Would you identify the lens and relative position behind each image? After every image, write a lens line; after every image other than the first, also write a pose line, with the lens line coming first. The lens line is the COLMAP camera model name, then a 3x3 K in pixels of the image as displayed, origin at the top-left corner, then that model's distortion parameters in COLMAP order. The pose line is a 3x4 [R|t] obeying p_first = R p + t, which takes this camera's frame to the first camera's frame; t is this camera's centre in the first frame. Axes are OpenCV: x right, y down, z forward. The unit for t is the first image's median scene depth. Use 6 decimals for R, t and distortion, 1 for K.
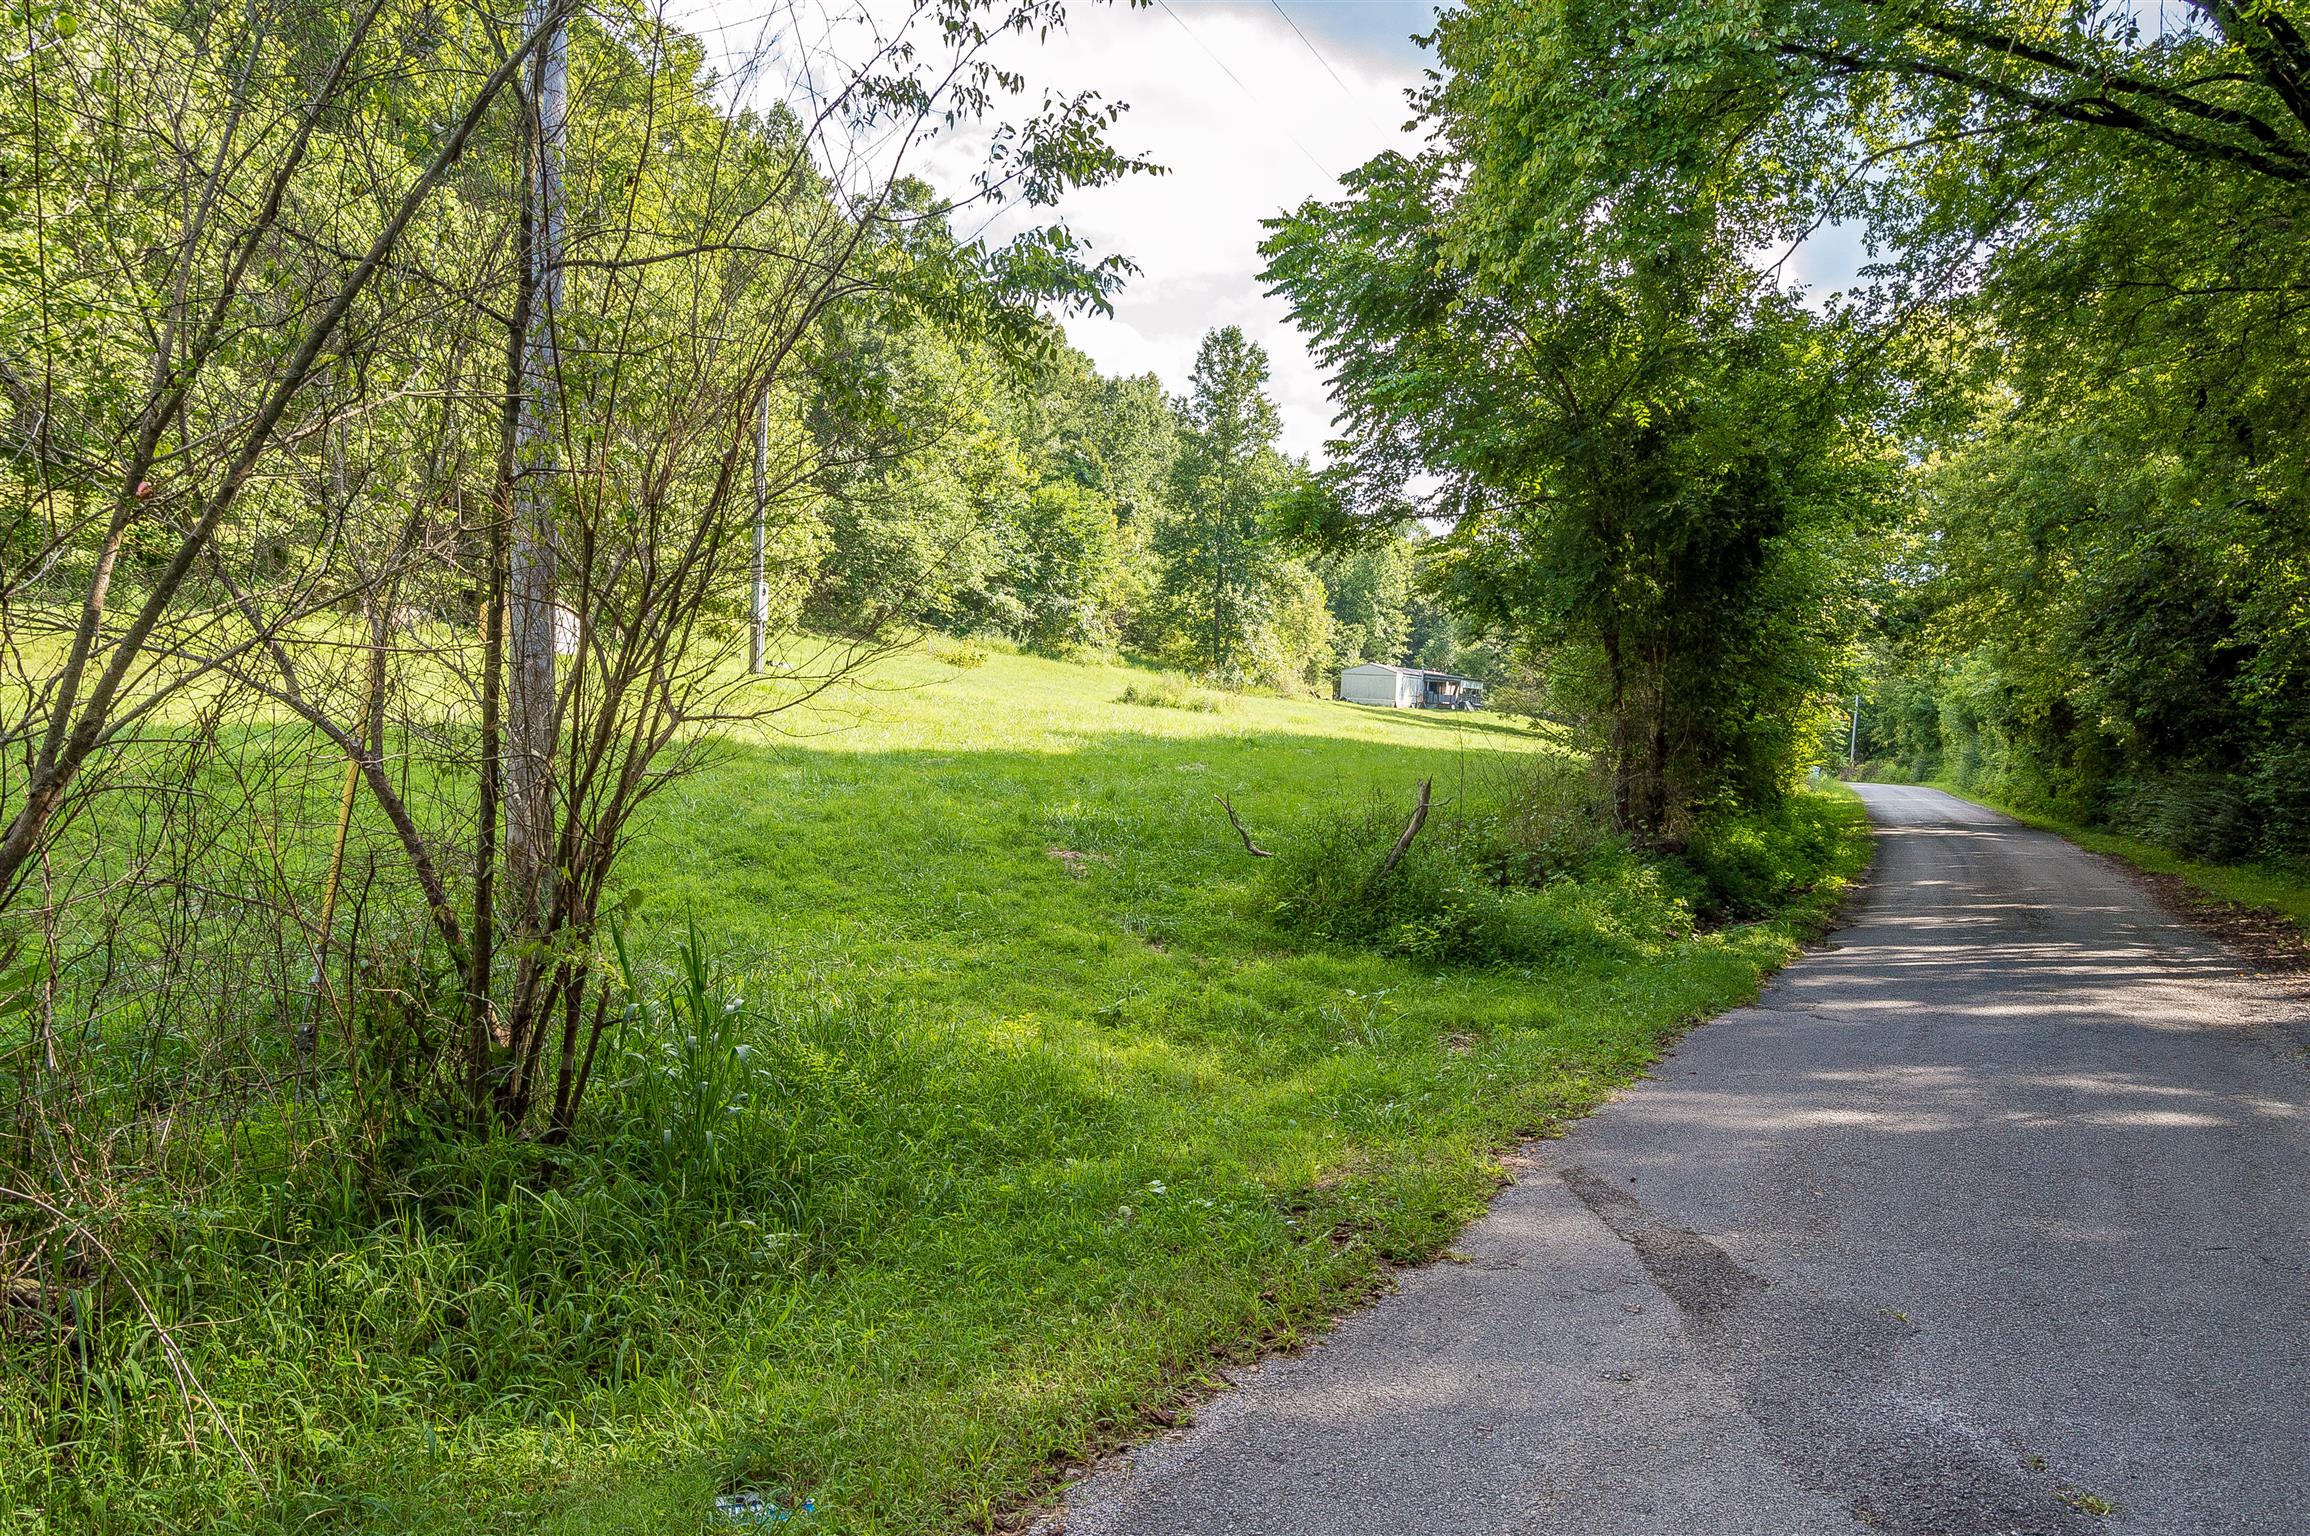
lens RADIAL K [[1863.4, 0, 1163.0], [0, 1863.4, 747.1], [0, 0, 1]] dist [-0.029396, 0.034111]
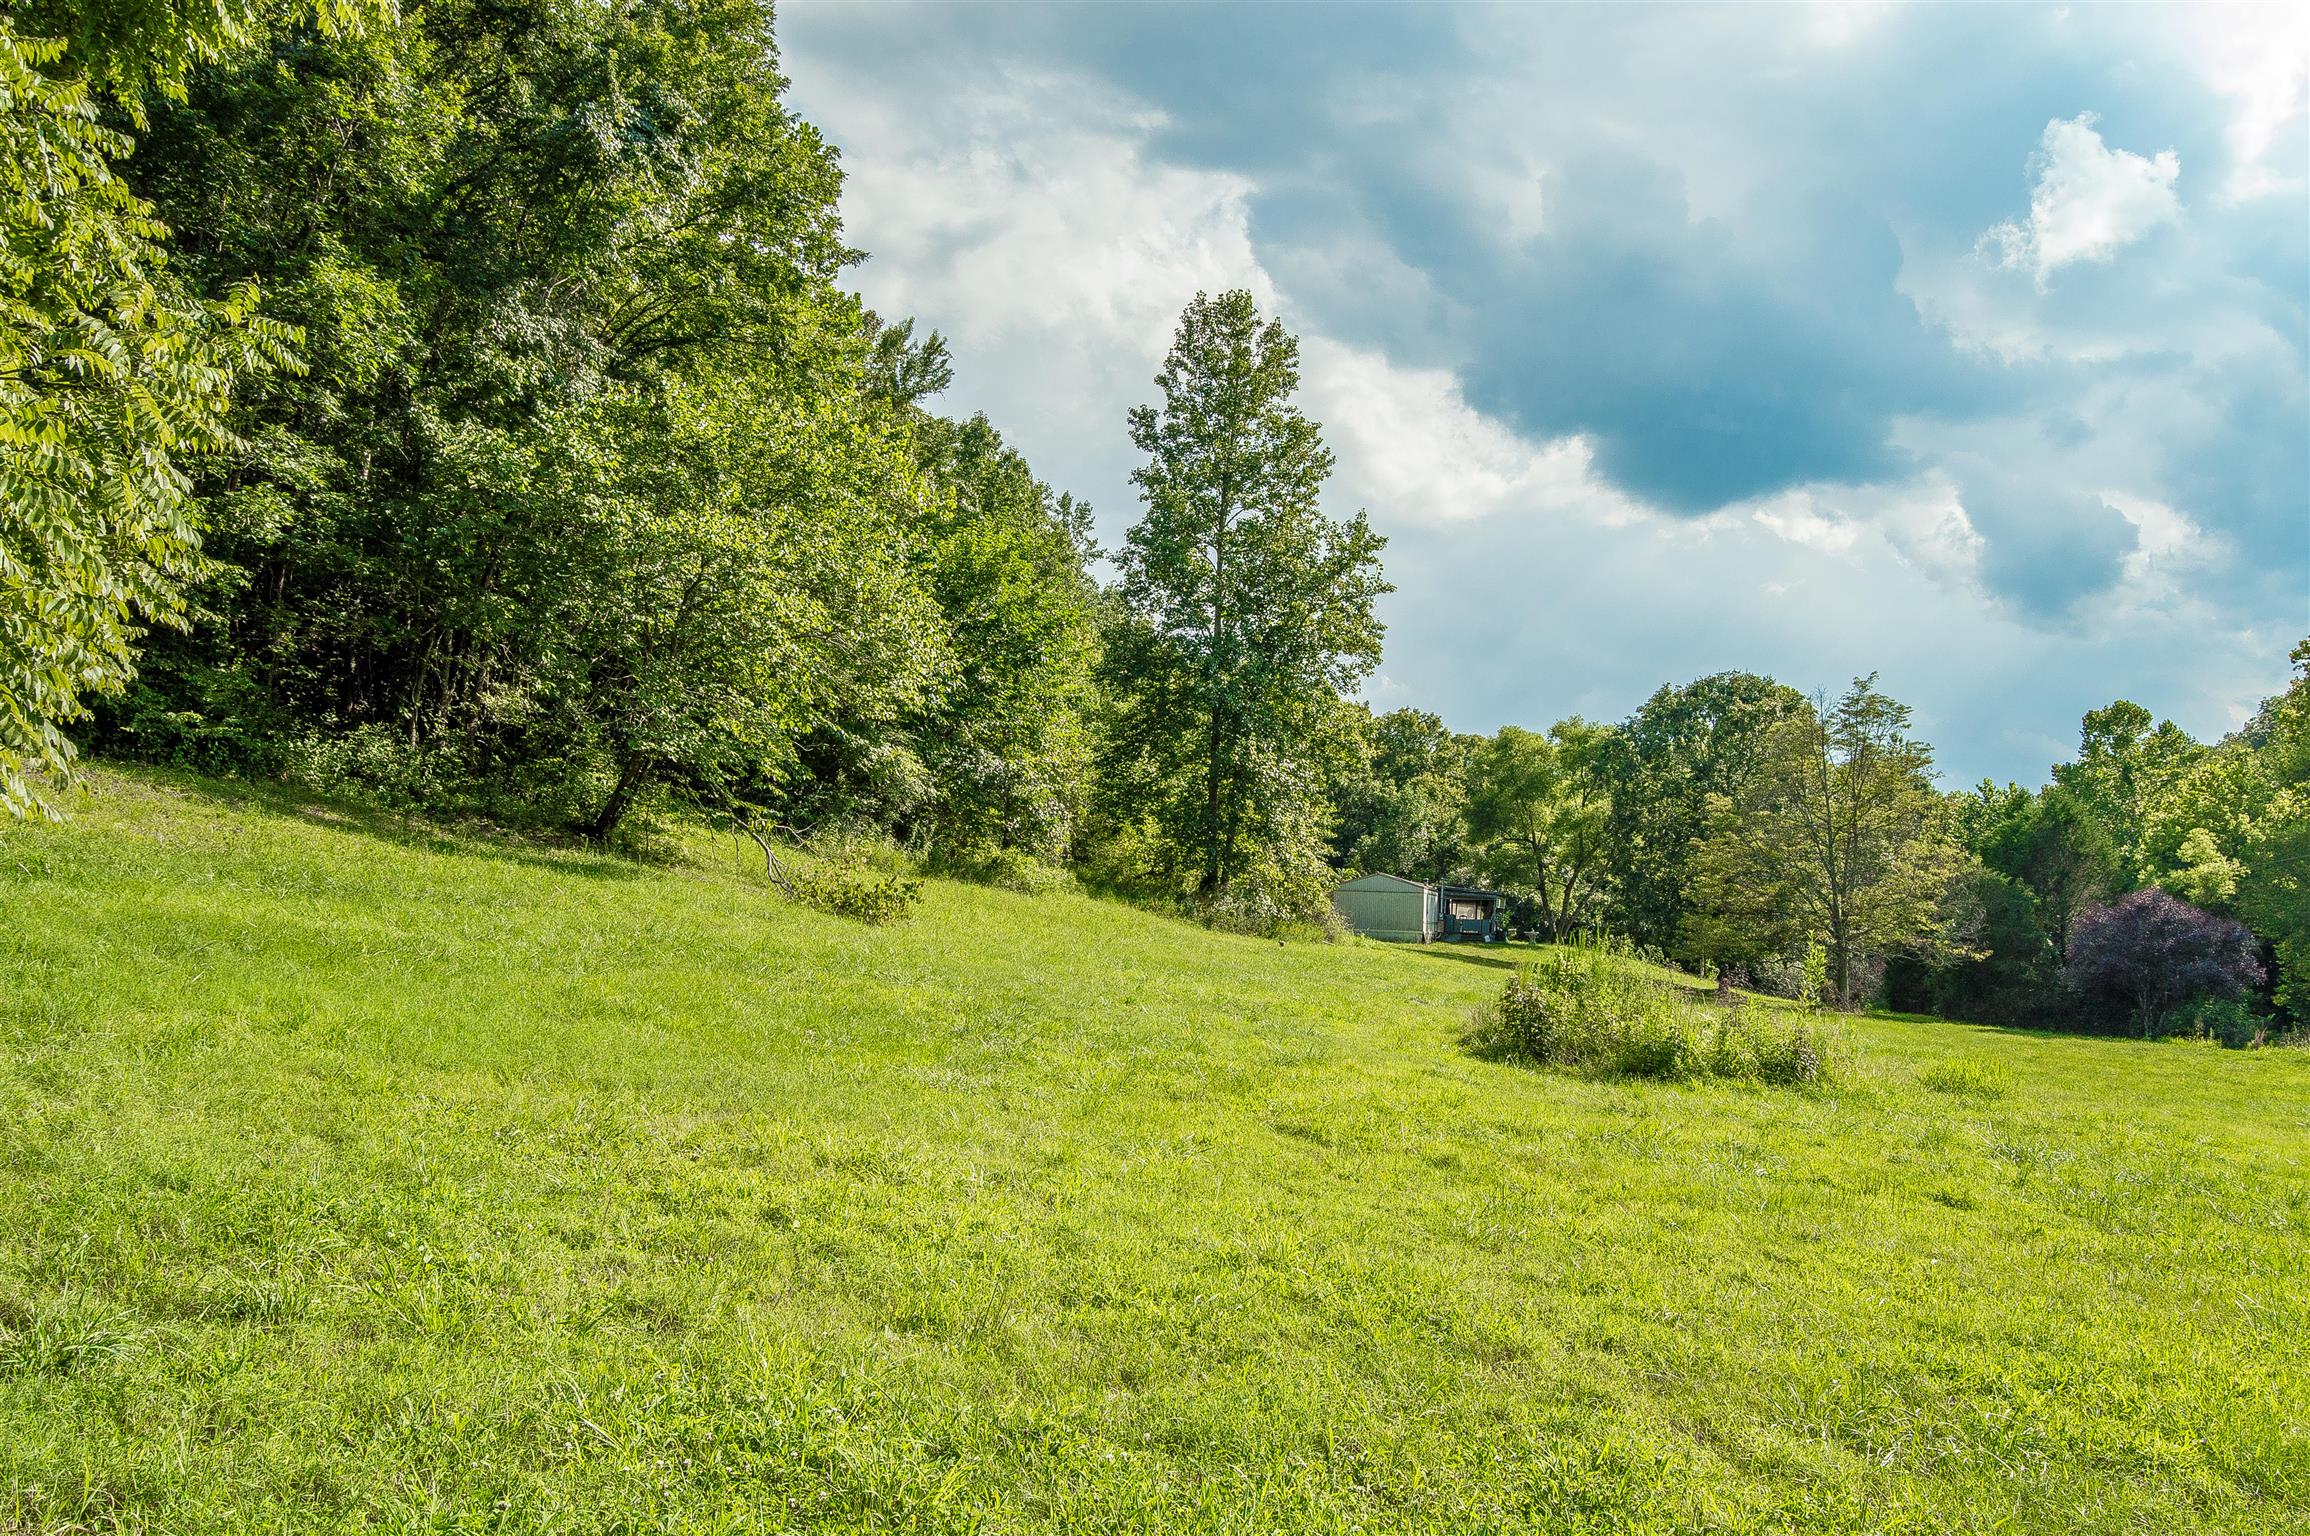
lens RADIAL K [[1863.4, 0, 1131.6], [0, 1863.4, 767.4], [0, 0, 1]] dist [-0.029396, 0.034111]
pose [[0.988533, -0.003188, 0.150970, -0.081811], [0.017425, 0.995506, -0.093079, -0.027926], [-0.149994, 0.094642, 0.984147, 0.460873]]
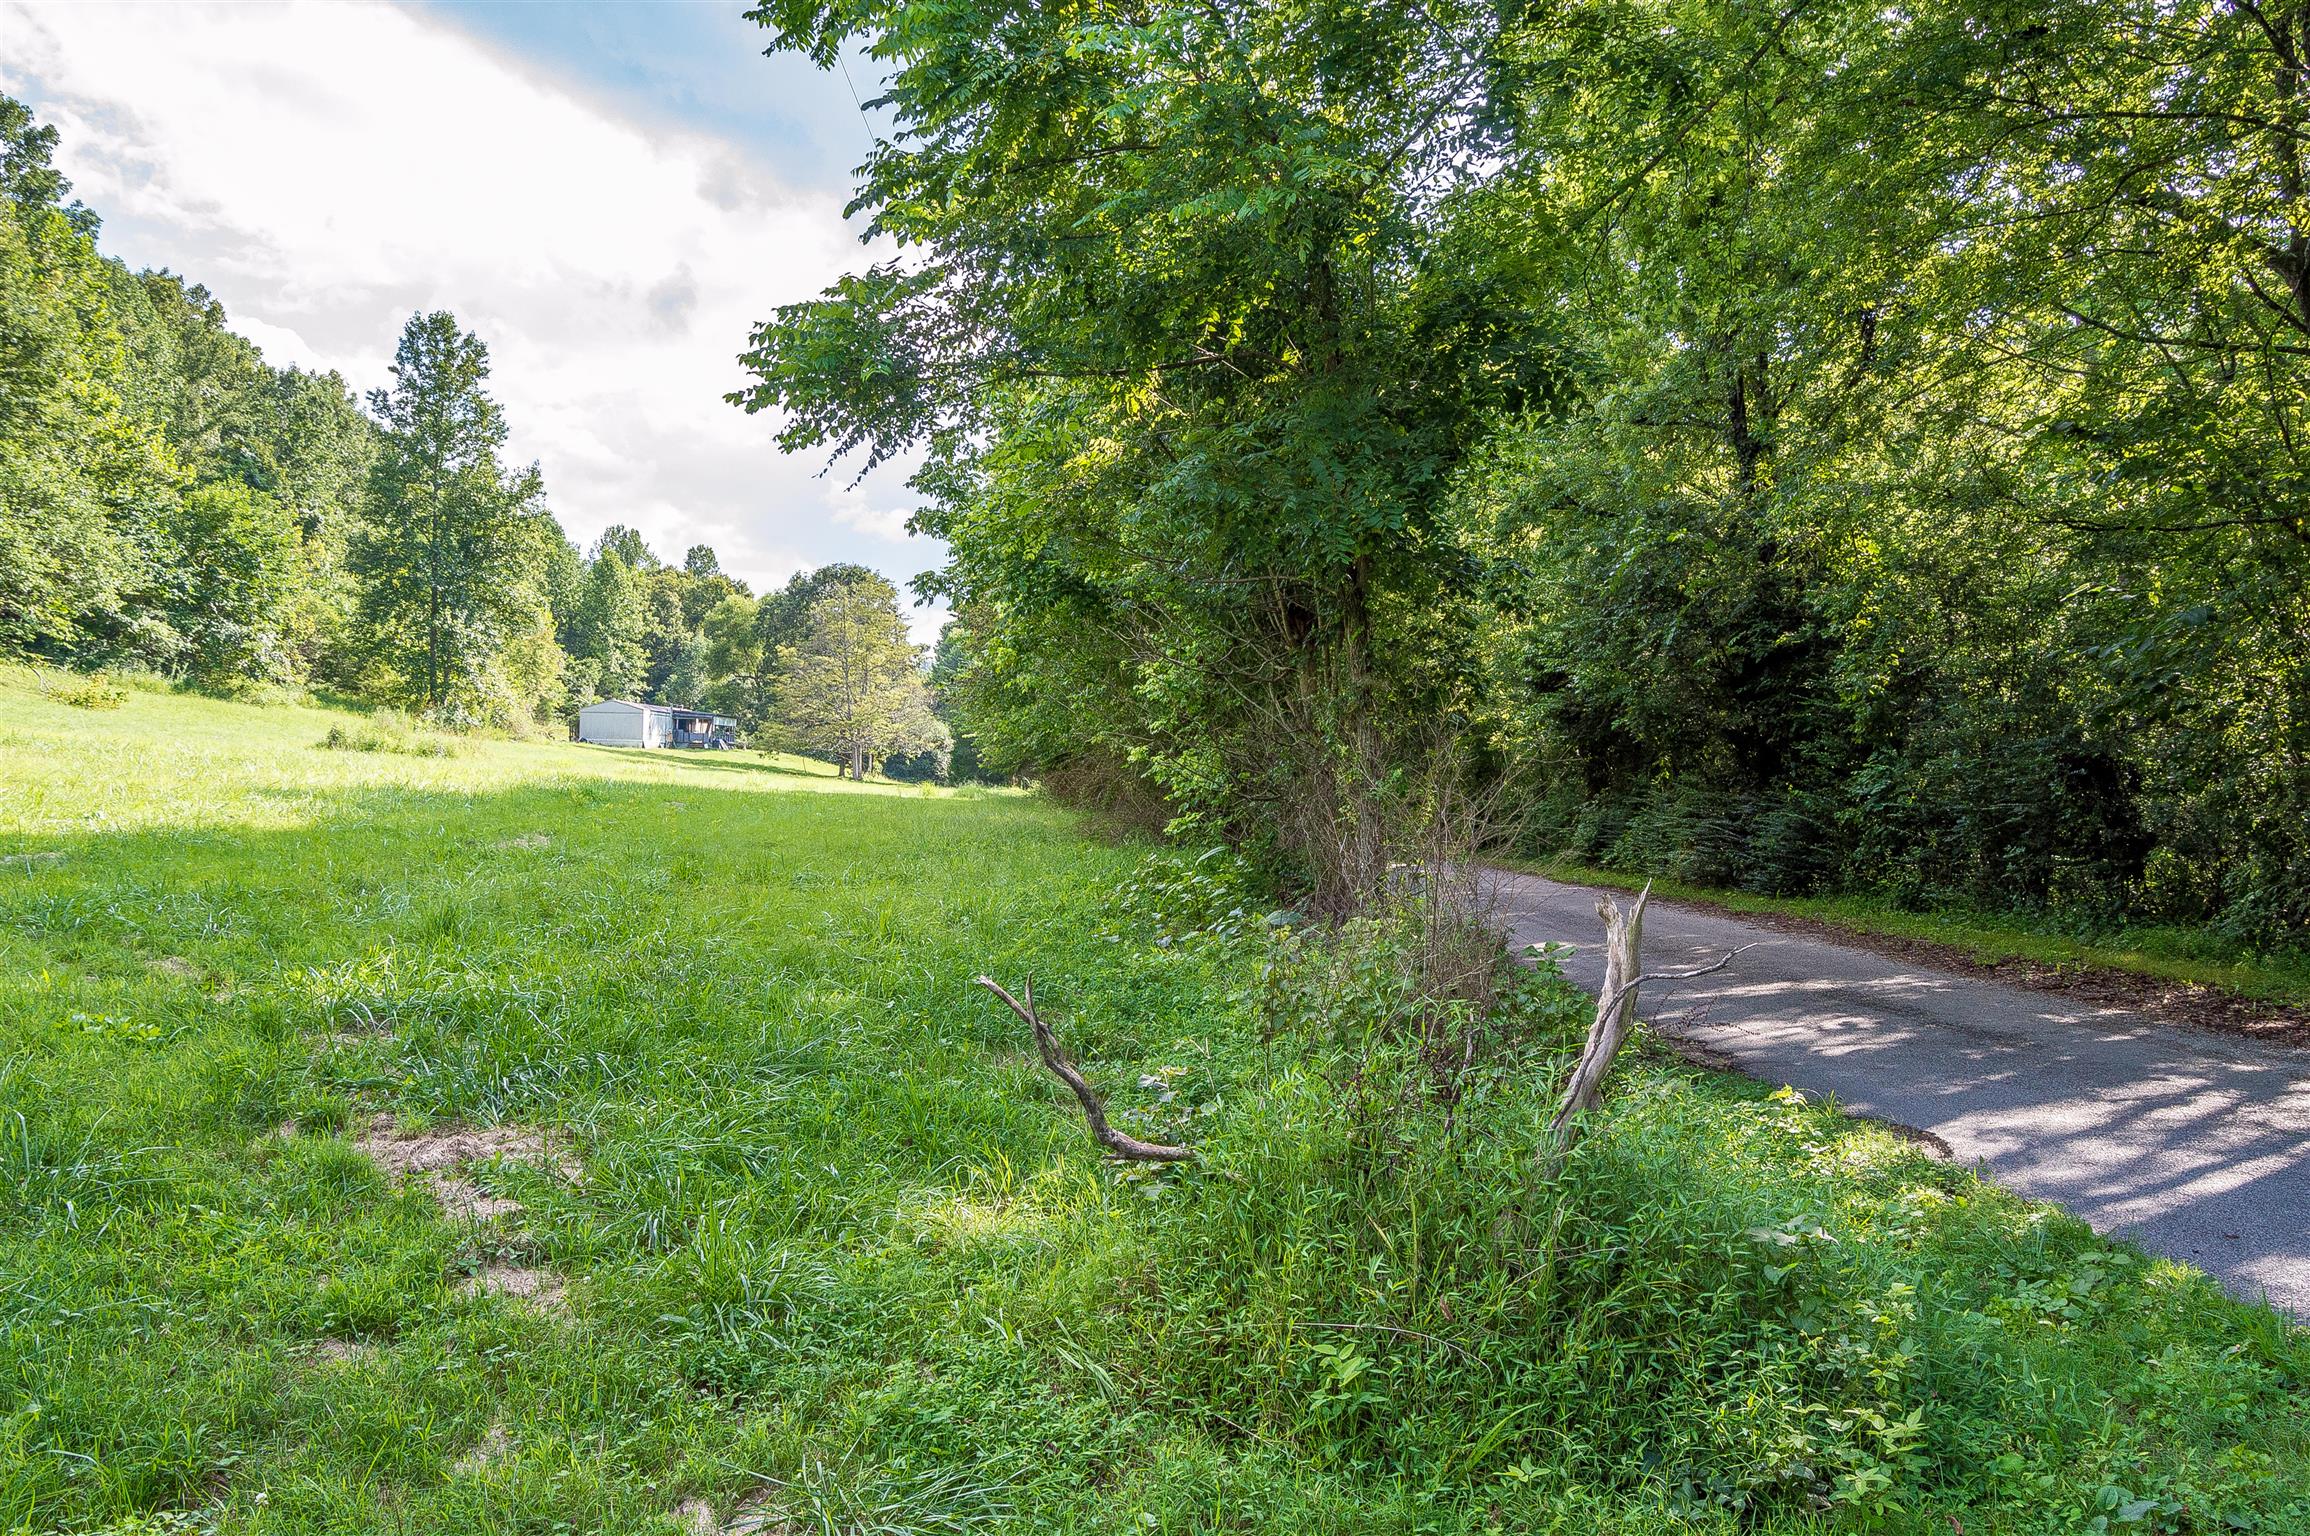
lens RADIAL K [[1838.8, 0, 1185.3], [0, 1838.8, 751.5], [0, 0, 1]] dist [-0.005608, 0.017545]
pose [[0.909468, -0.027838, 0.414841, -0.008703], [0.035303, 0.999323, -0.010337, -0.001074], [-0.414273, 0.024046, 0.909835, 0.086083]]
